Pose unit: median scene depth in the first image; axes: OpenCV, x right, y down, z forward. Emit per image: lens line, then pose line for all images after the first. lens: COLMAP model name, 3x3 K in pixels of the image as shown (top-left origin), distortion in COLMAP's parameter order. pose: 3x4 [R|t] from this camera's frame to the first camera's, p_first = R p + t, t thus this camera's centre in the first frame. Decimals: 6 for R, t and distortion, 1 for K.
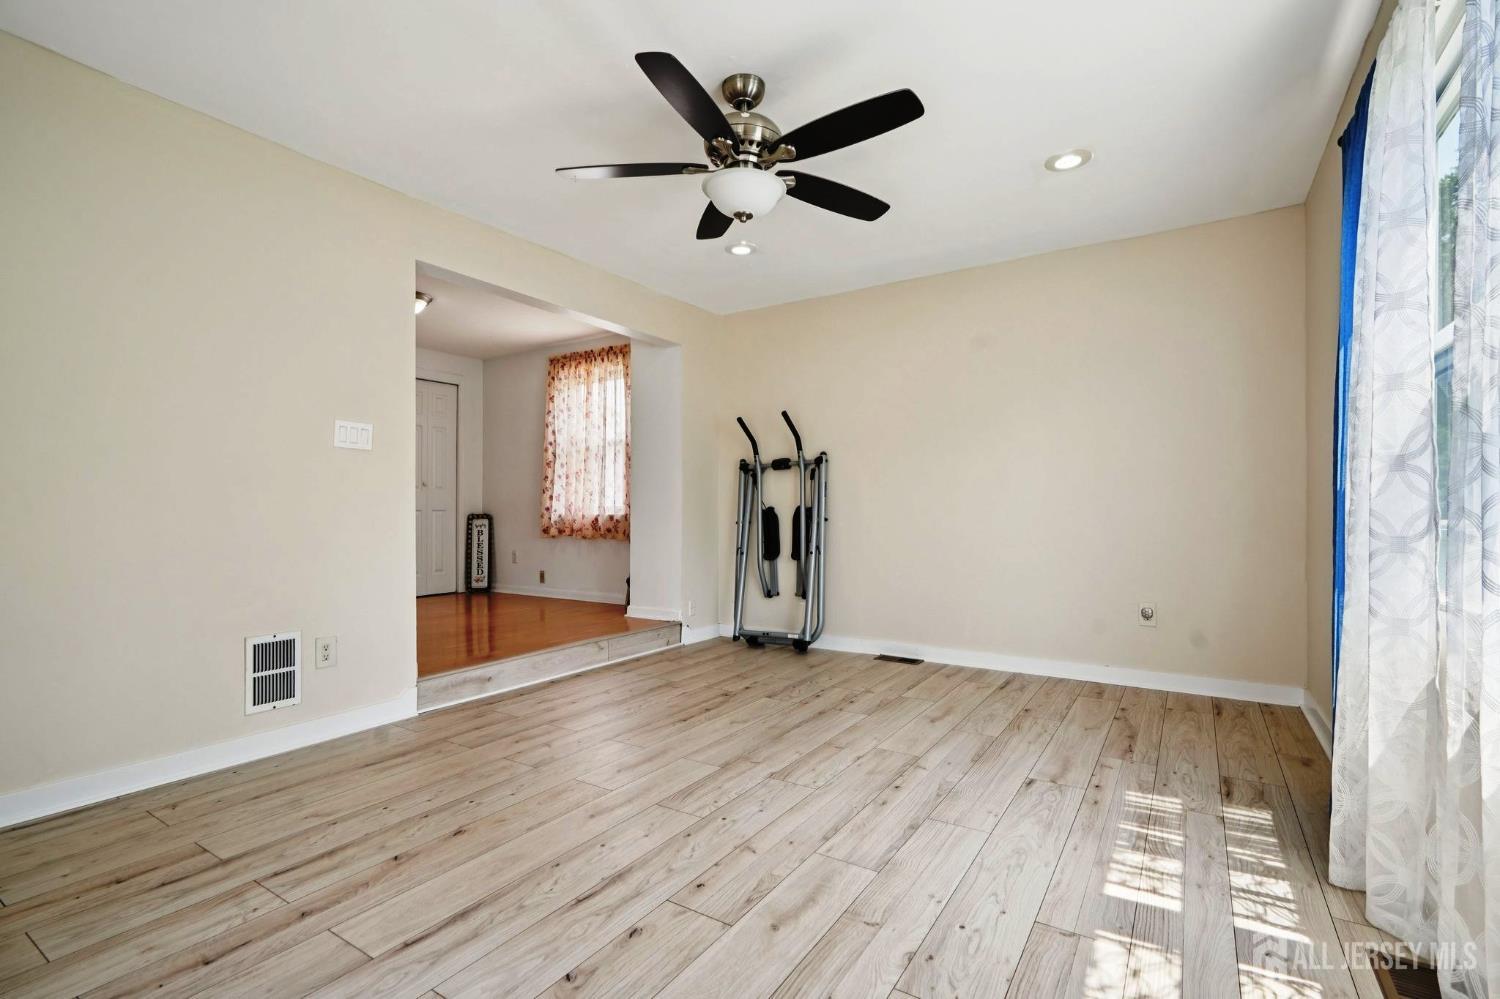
lens RADIAL K [[683.4, 0, 751.8], [0, 683.4, 511.1], [0, 0, 1]] dist [-0.002699, 0.000943]
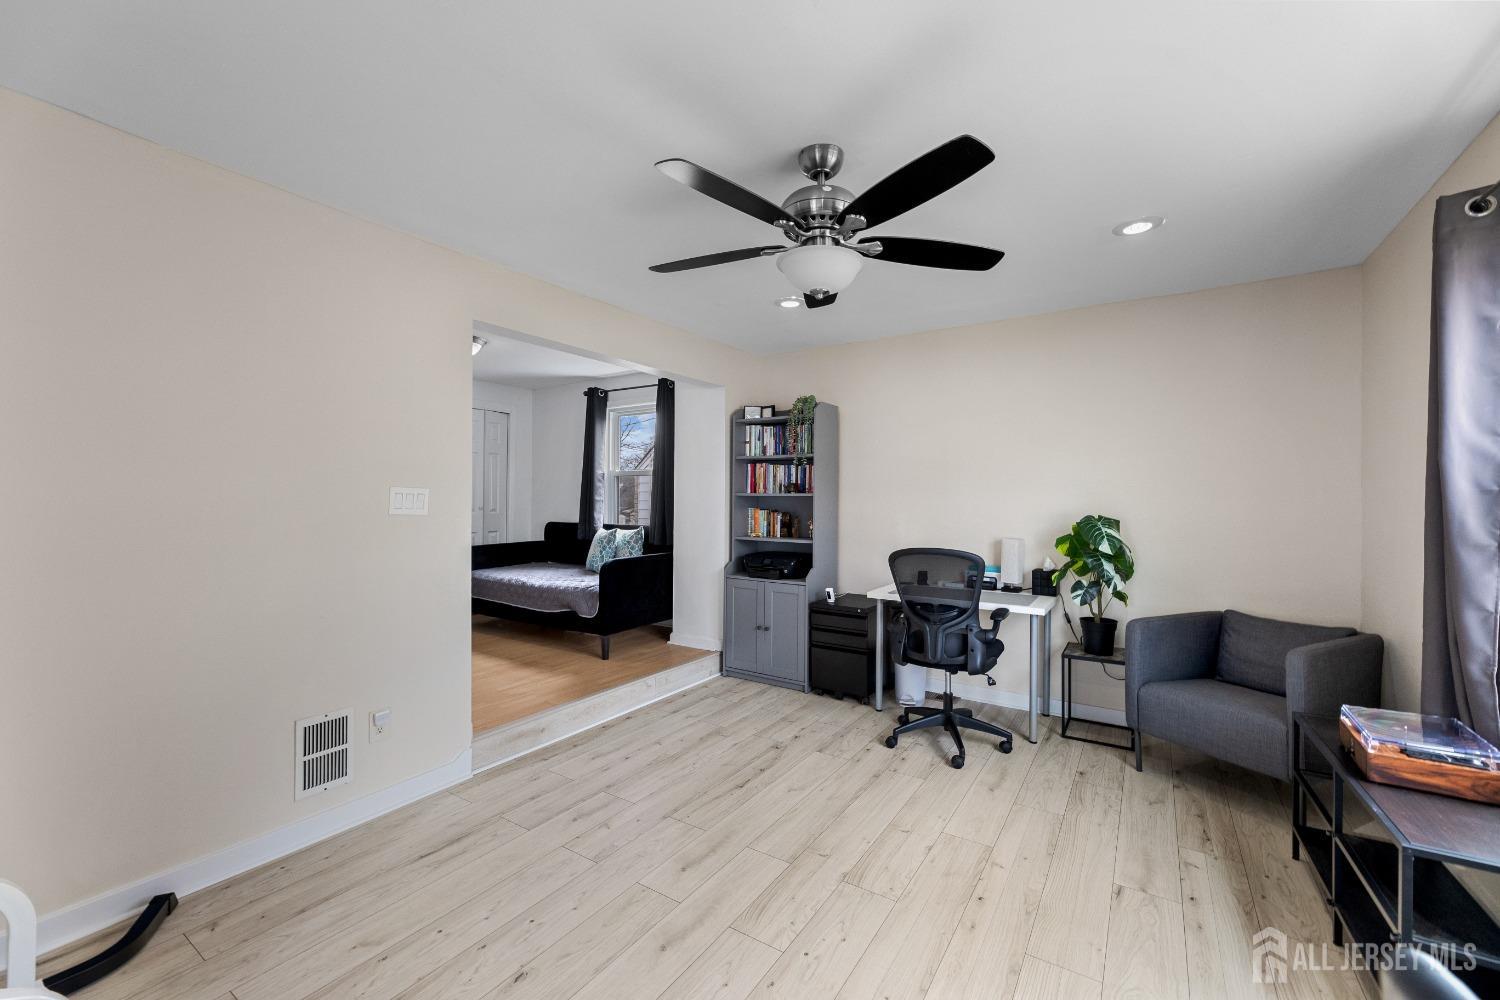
lens RADIAL K [[599.9, 0, 762.4], [0, 599.9, 500.6], [0, 0, 1]] dist [0.001398, -0.000069]
pose [[0.999982, 0.005937, -0.000359, -0.082273], [-0.005937, 0.999982, 0.000459, -0.129980], [0.000362, -0.000457, 1.000000, 0.149259]]
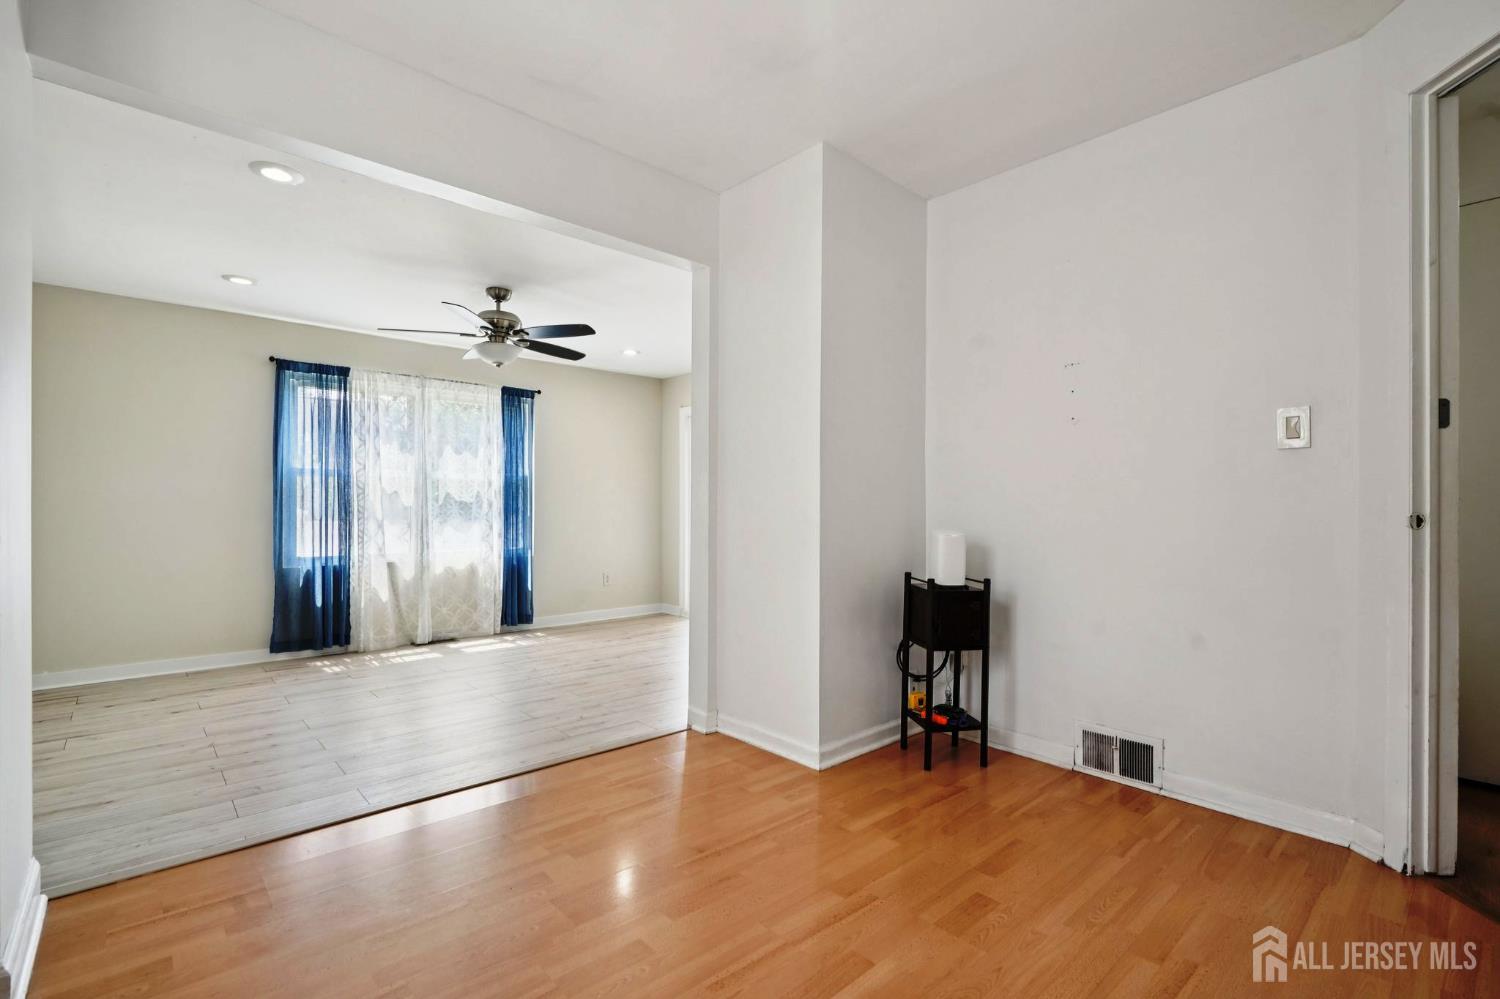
lens RADIAL K [[701.2, 0, 772.1], [0, 701.2, 504.3], [0, 0, 1]] dist [-0.003360, -0.000388]
pose [[-0.971370, -0.003857, 0.237538, -1.013377], [-0.004154, 0.999991, -0.000750, -0.066926], [-0.237533, -0.001715, -0.971378, 2.322242]]
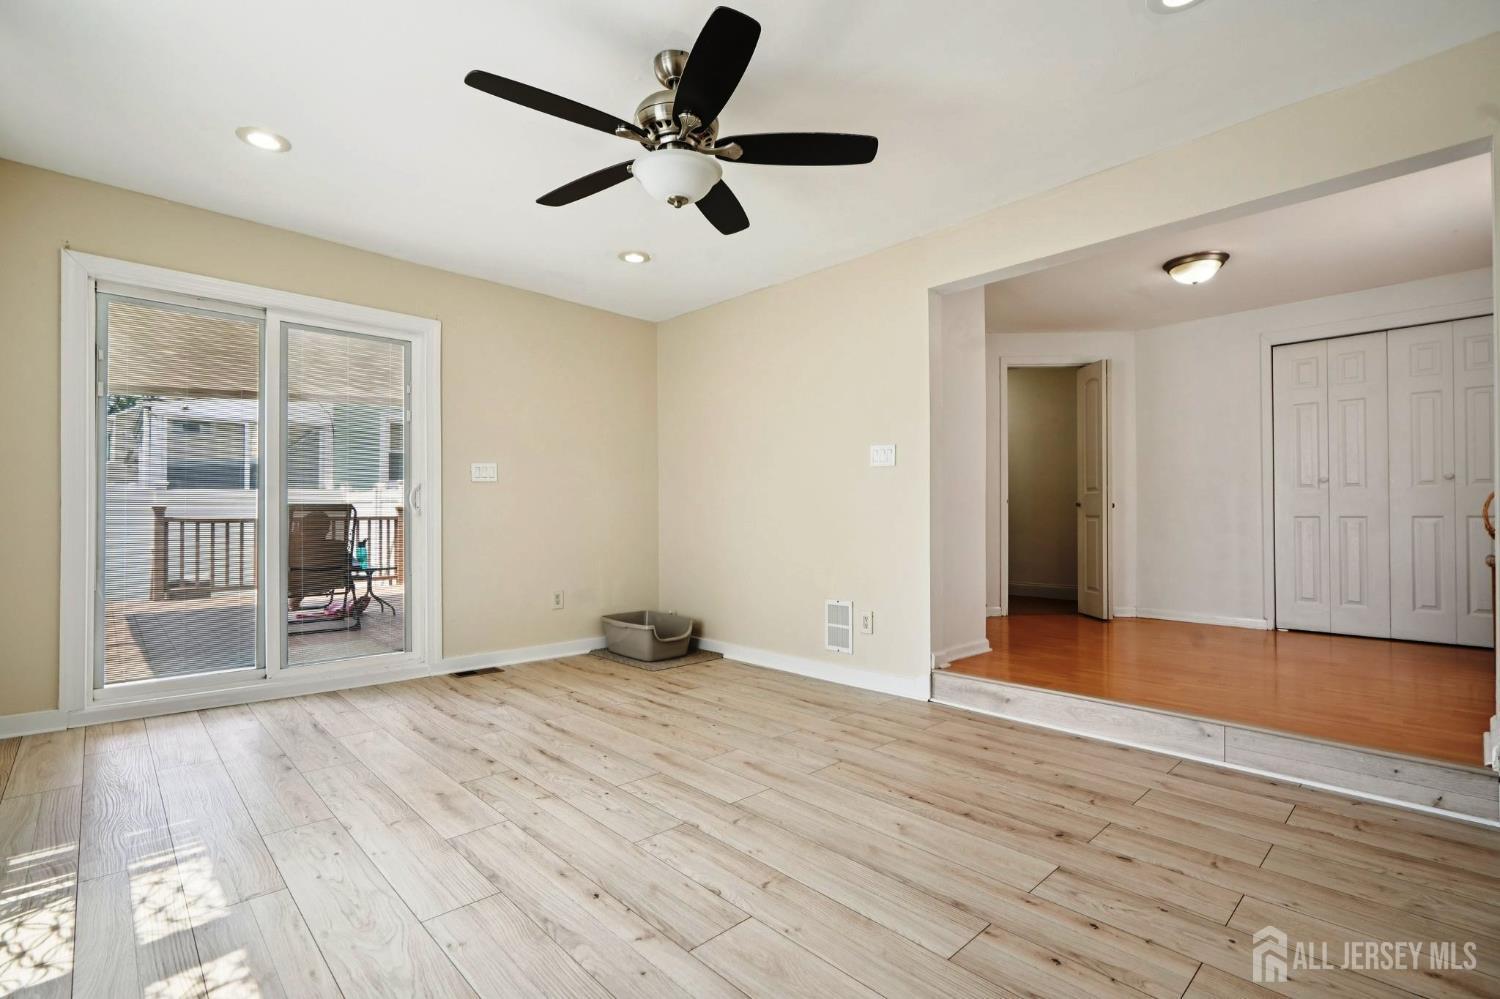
lens RADIAL K [[683.4, 0, 751.8], [0, 683.4, 511.1], [0, 0, 1]] dist [-0.002699, 0.000943]
pose [[-0.226816, -0.008568, -0.973900, 0.786700], [-0.002087, 0.999963, -0.008311, 0.001605], [0.973935, 0.000147, -0.226826, 1.178643]]
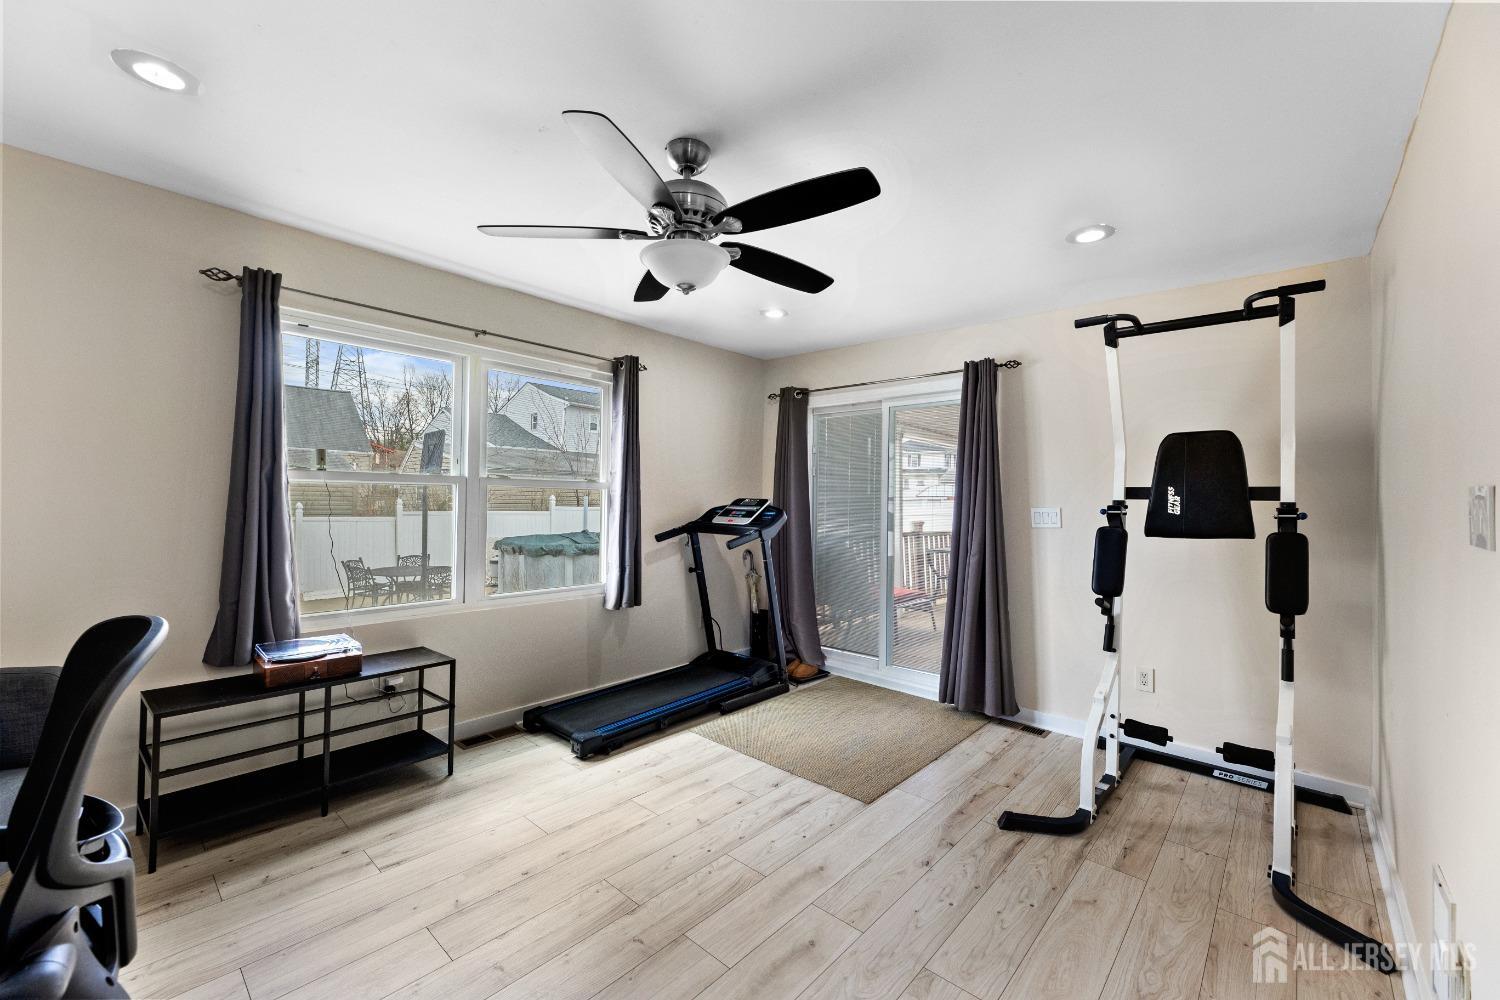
lens RADIAL K [[610.2, 0, 750.0], [0, 610.2, 500.0], [0, 0, 1]] dist [0.000838, 0.000055]
pose [[-0.986783, -0.016609, 0.161194, -0.216918], [-0.017239, 0.999848, -0.002512, -0.126354], [-0.161128, -0.005257, -0.986920, 1.624996]]
